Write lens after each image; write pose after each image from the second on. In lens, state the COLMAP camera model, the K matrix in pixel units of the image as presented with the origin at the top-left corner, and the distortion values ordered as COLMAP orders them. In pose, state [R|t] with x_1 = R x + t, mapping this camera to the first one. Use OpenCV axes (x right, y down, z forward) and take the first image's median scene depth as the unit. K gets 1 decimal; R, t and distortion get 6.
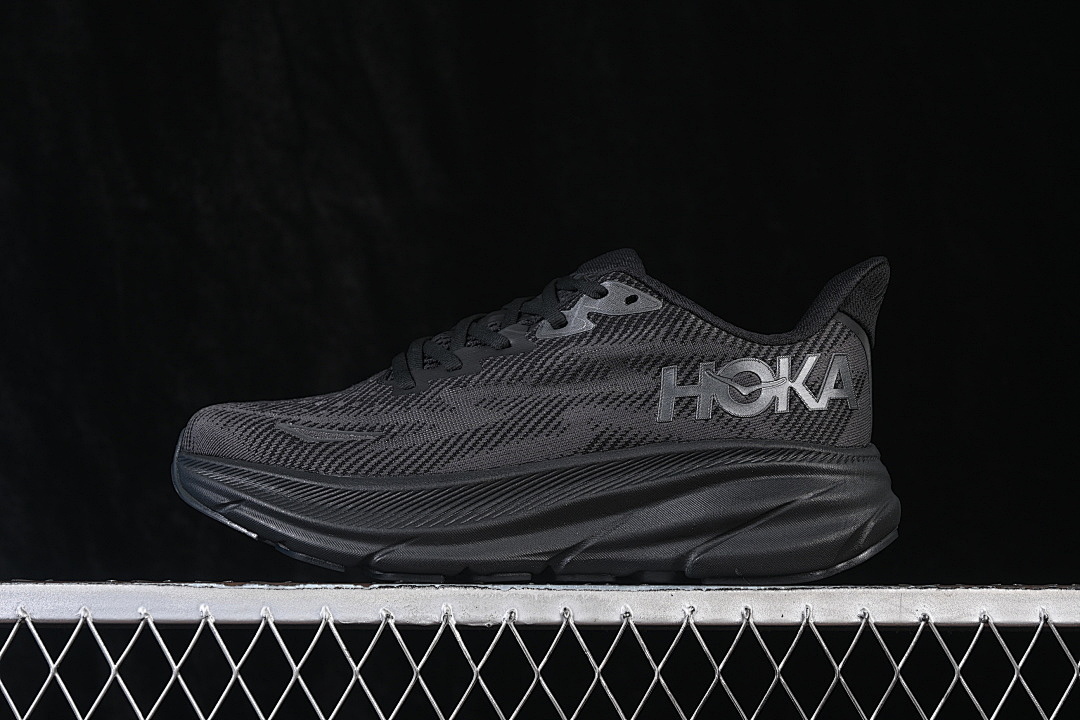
lens RADIAL K [[2335.2, 0, 540.0], [0, 2335.2, 360.0], [0, 0, 1]] dist [0.060199, -0.313285]
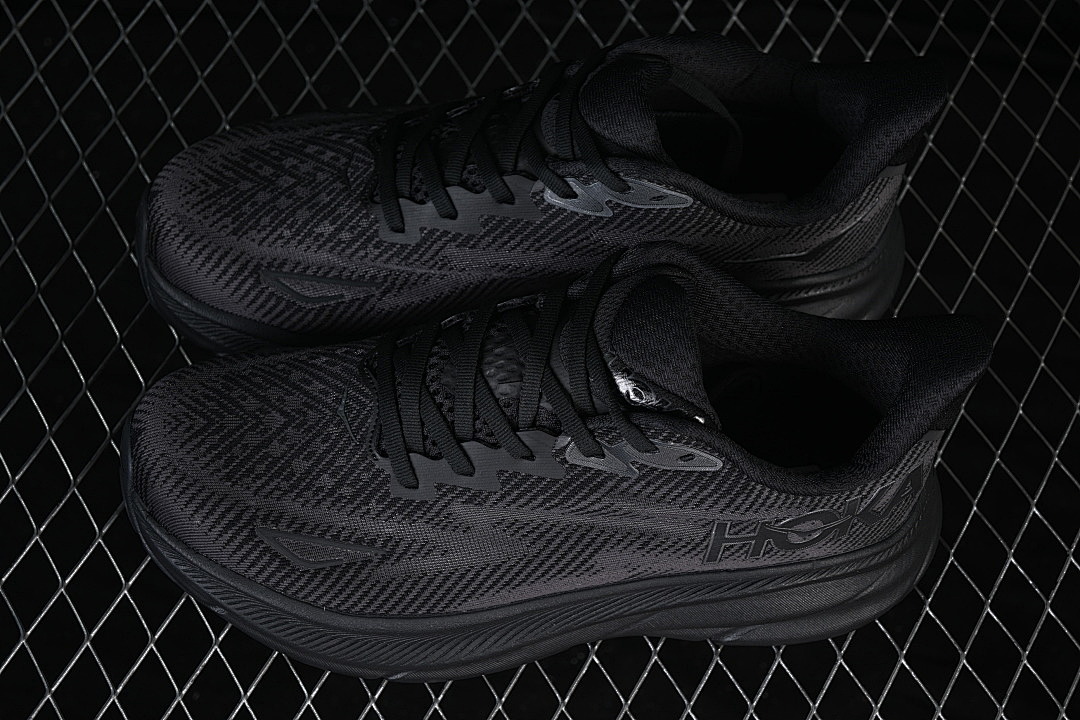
lens RADIAL K [[2335.2, 0, 540.0], [0, 2335.2, 360.0], [0, 0, 1]] dist [0.060199, -0.313285]
pose [[0.989272, -0.068123, 0.129232, -0.119188], [-0.083132, 0.464910, 0.881446, -0.780526], [-0.120128, -0.882733, 0.454260, 0.667324]]
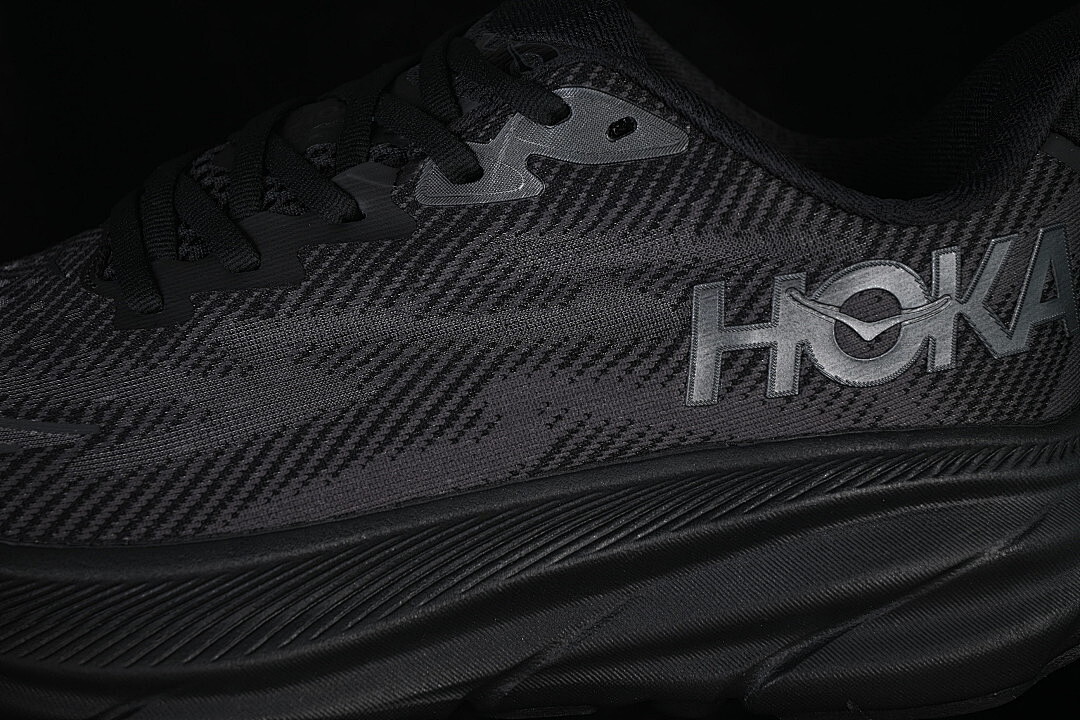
lens RADIAL K [[2335.2, 0, 540.0], [0, 2335.2, 360.0], [0, 0, 1]] dist [0.060199, -0.313285]
pose [[0.994244, -0.042904, 0.098179, -0.025077], [0.009503, 0.948025, 0.318054, -0.132035], [-0.106721, -0.315291, 0.942975, 0.555450]]
